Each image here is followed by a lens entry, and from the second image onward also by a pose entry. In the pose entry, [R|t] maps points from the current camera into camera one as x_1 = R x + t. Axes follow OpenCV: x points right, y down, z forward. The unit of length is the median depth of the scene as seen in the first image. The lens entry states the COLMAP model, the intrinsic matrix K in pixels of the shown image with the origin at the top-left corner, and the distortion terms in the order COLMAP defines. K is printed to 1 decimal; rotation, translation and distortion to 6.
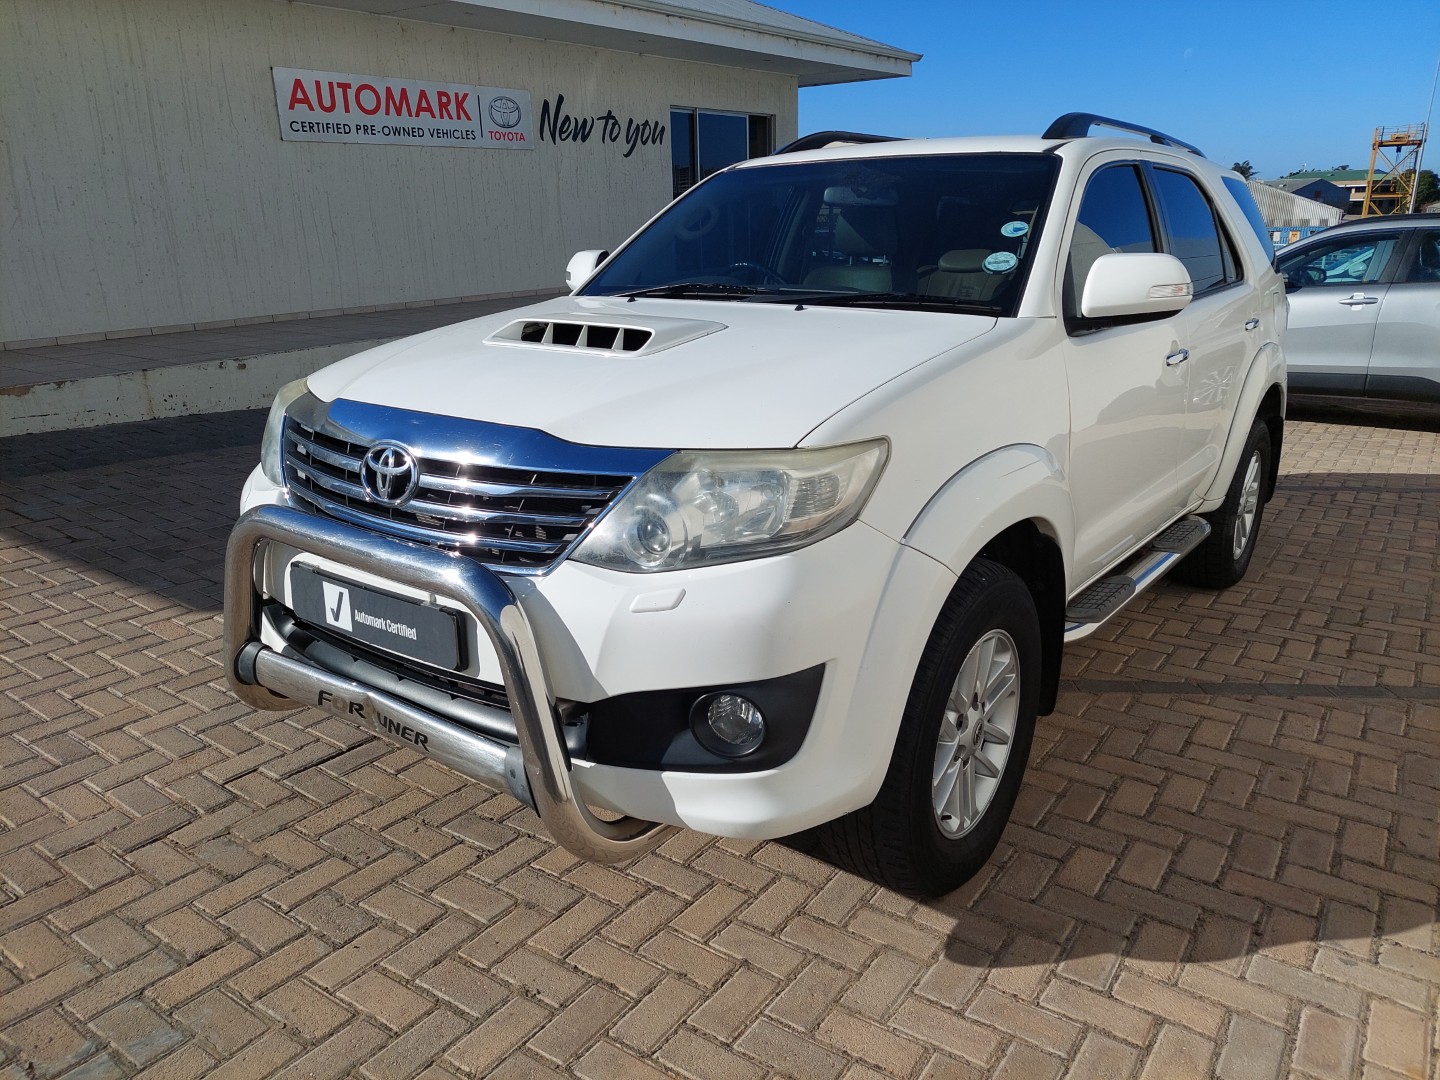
lens RADIAL K [[1057.8, 0, 718.9], [0, 1057.8, 442.2], [0, 0, 1]] dist [0.038582, -0.025488]
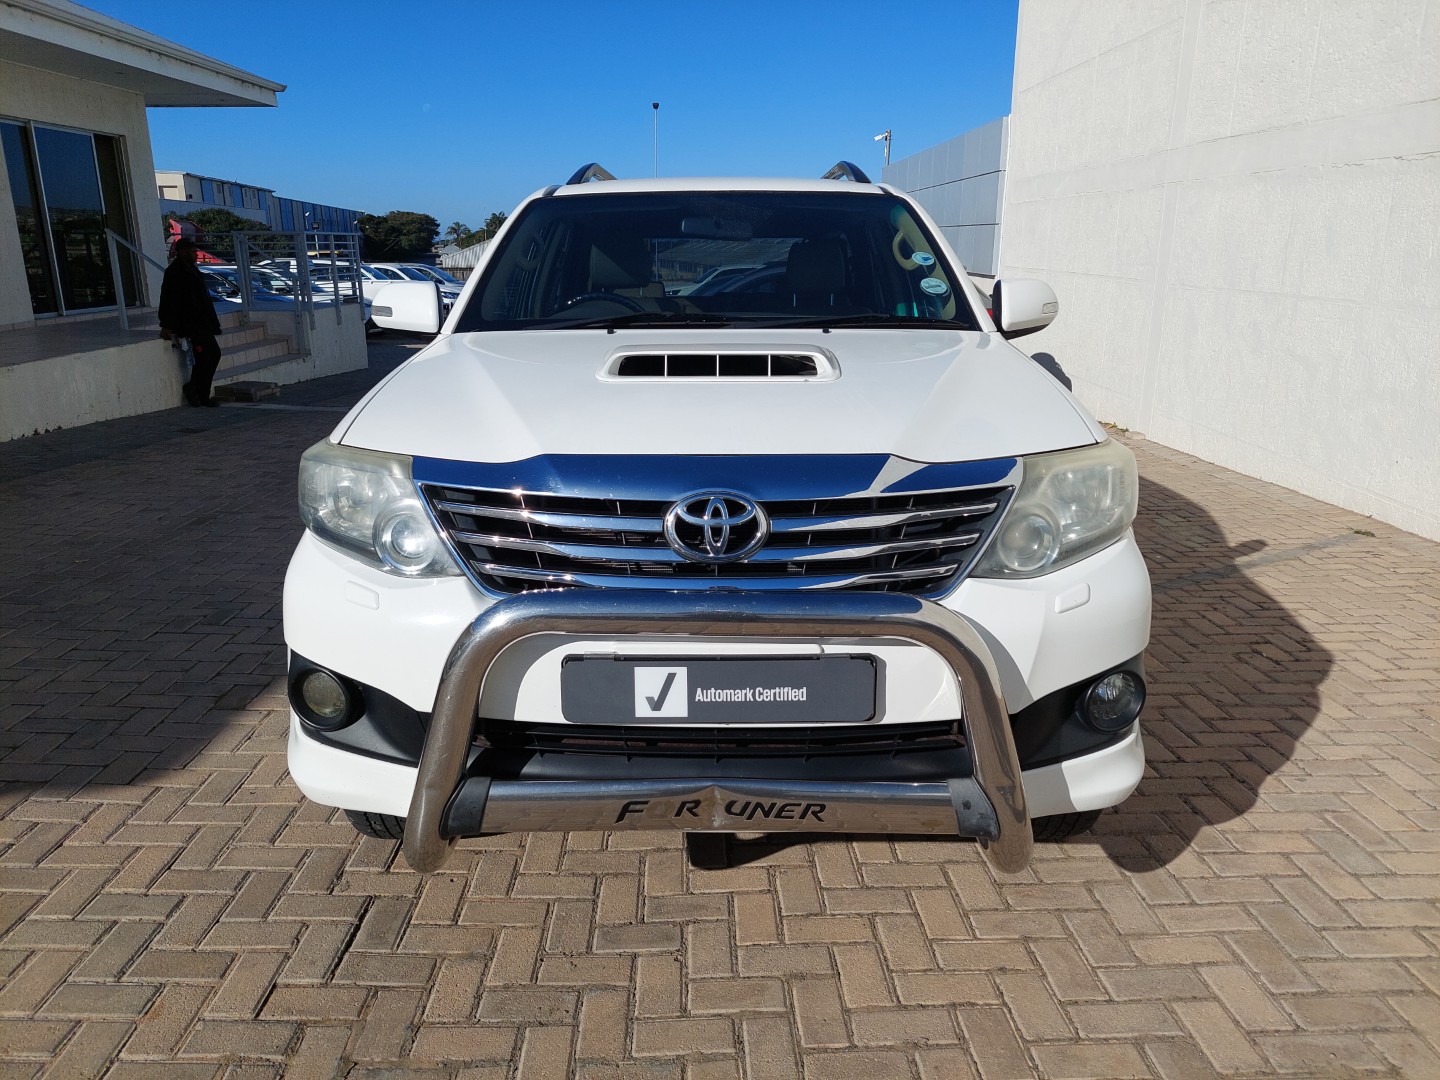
lens RADIAL K [[1057.8, 0, 718.9], [0, 1057.8, 442.2], [0, 0, 1]] dist [0.038582, -0.025488]
pose [[0.807630, -0.092559, 0.582381, -0.788496], [0.115019, 0.993362, -0.001628, -0.035423], [-0.578364, 0.068300, 0.812915, 0.276335]]
